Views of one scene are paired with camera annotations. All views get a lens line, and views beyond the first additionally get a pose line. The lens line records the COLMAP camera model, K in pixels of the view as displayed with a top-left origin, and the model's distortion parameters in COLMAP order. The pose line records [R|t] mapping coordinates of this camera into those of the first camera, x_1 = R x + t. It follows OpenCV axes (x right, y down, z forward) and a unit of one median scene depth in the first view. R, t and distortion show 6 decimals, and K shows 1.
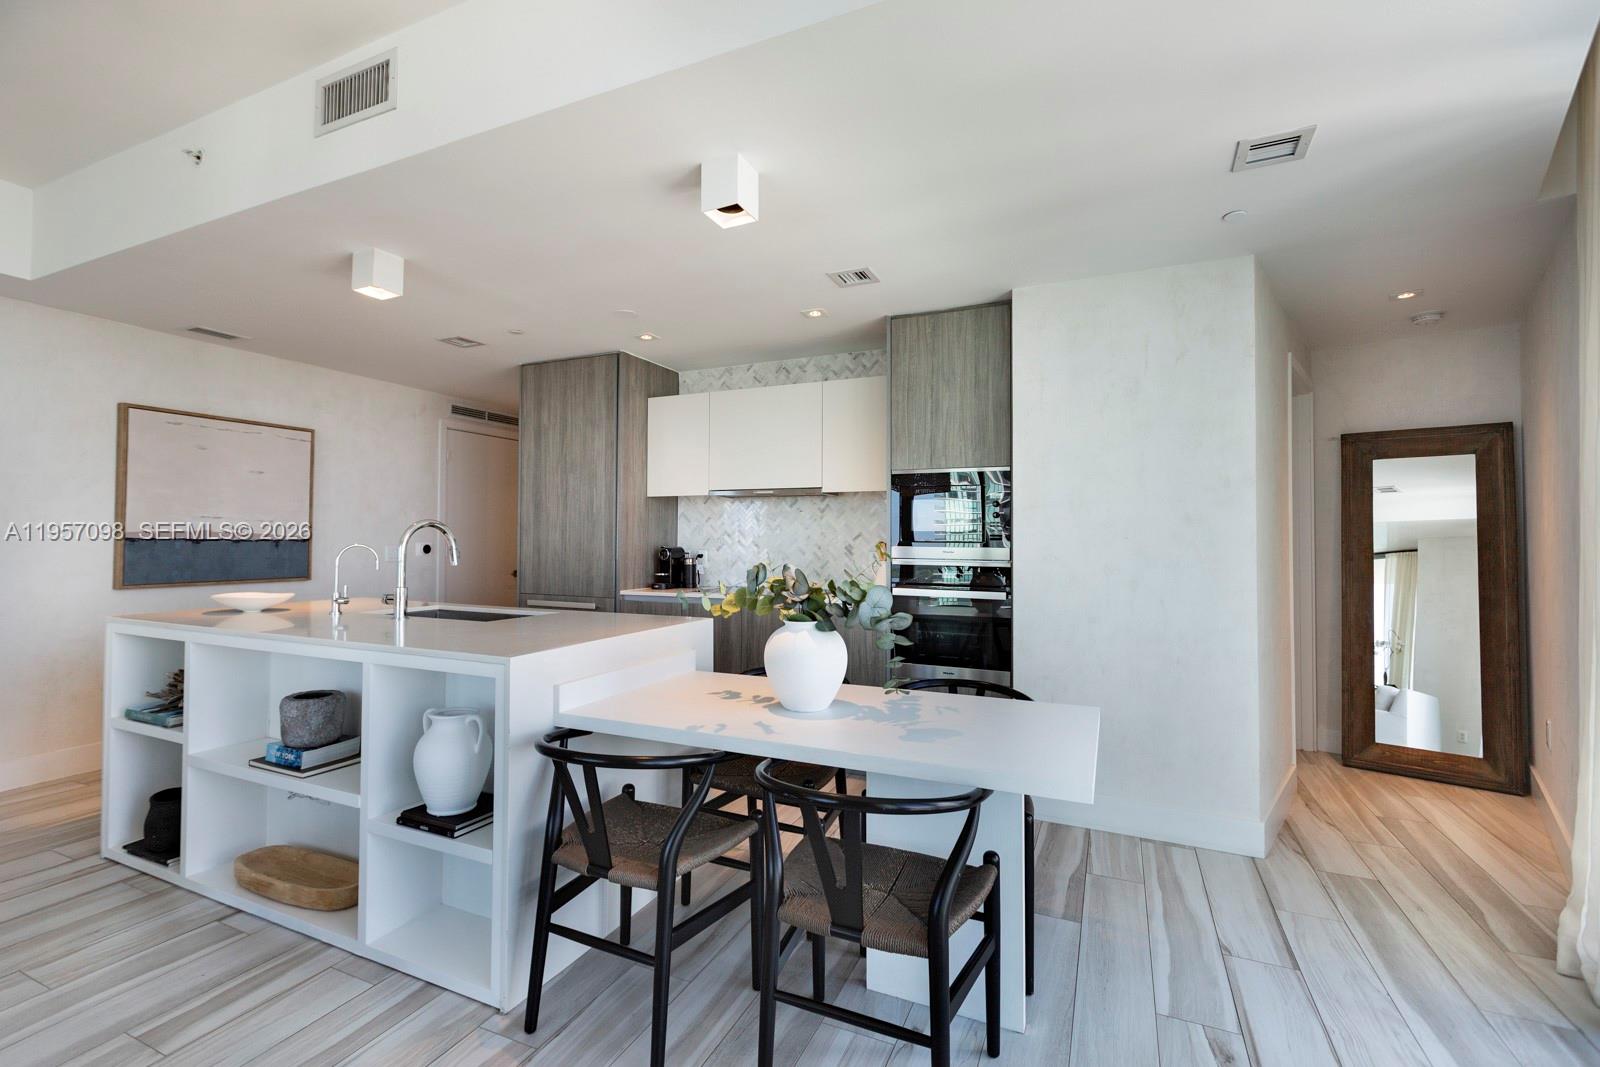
lens RADIAL K [[731.8, 0, 804.7], [0, 731.8, 534.2], [0, 0, 1]] dist [0.003464, -0.001583]
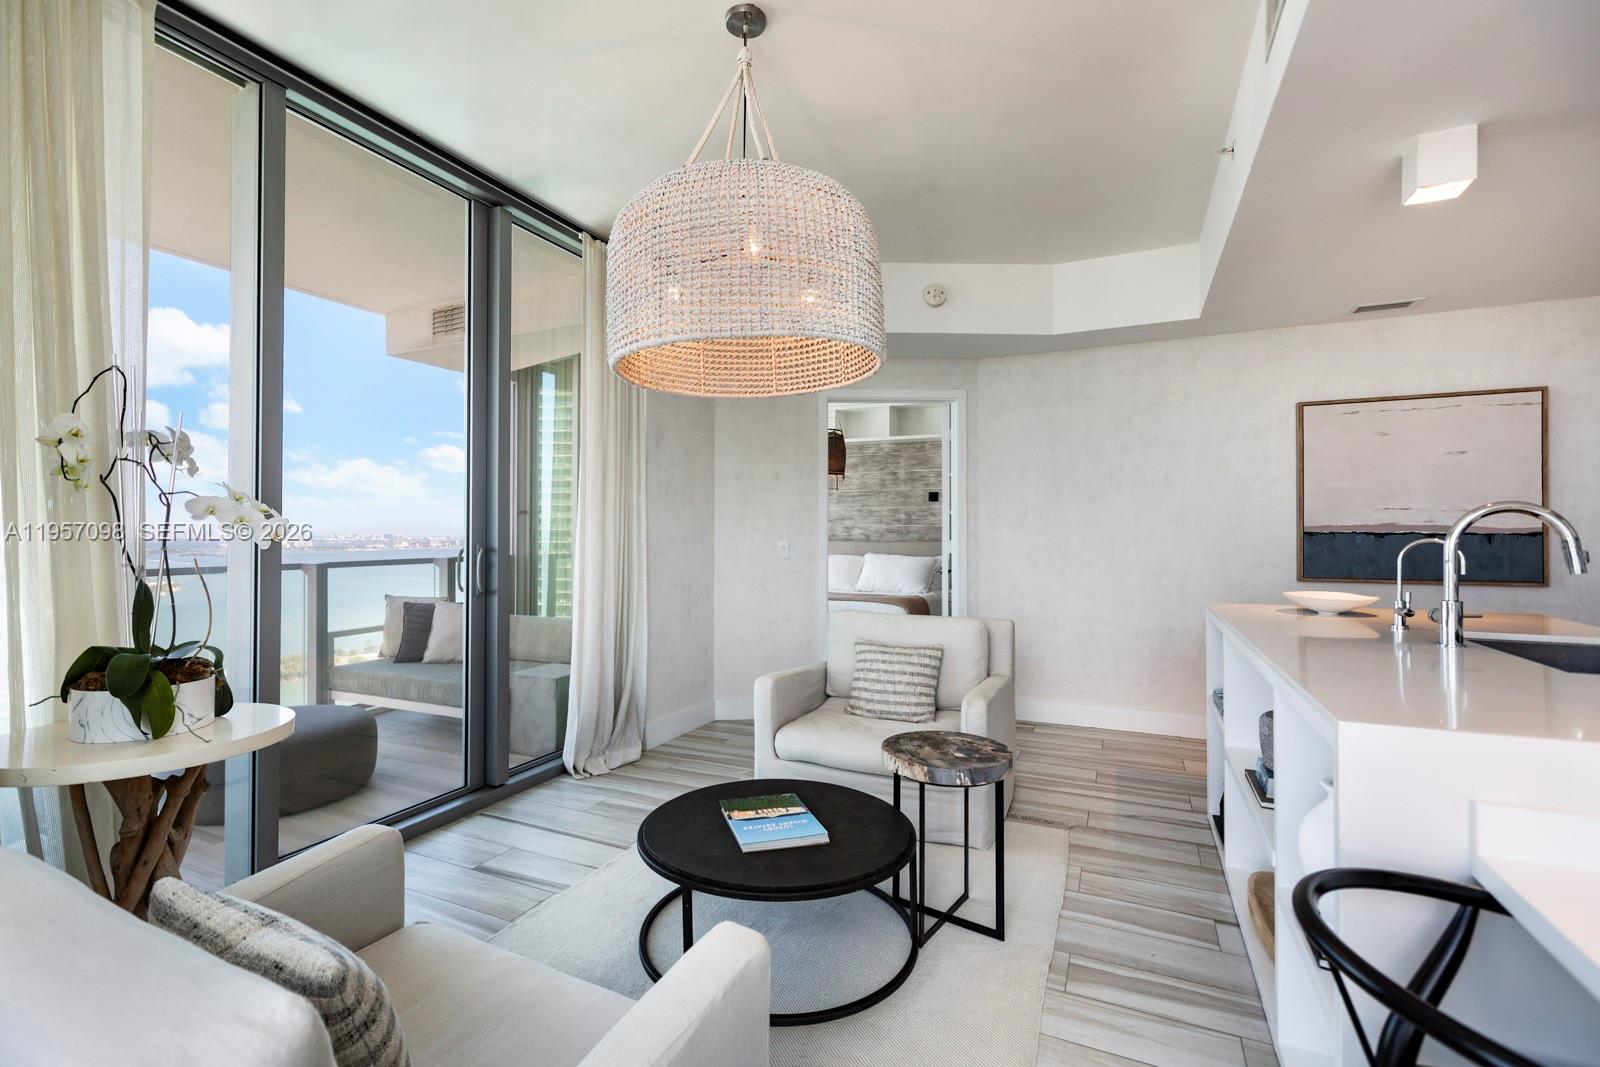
lens RADIAL K [[731.8, 0, 798.2], [0, 731.8, 529.7], [0, 0, 1]] dist [0.003464, -0.001583]
pose [[-0.044476, -0.007298, -0.998984, 0.168562], [0.007813, 0.999940, -0.007653, 0.005442], [0.998980, -0.008145, -0.044417, 0.396985]]
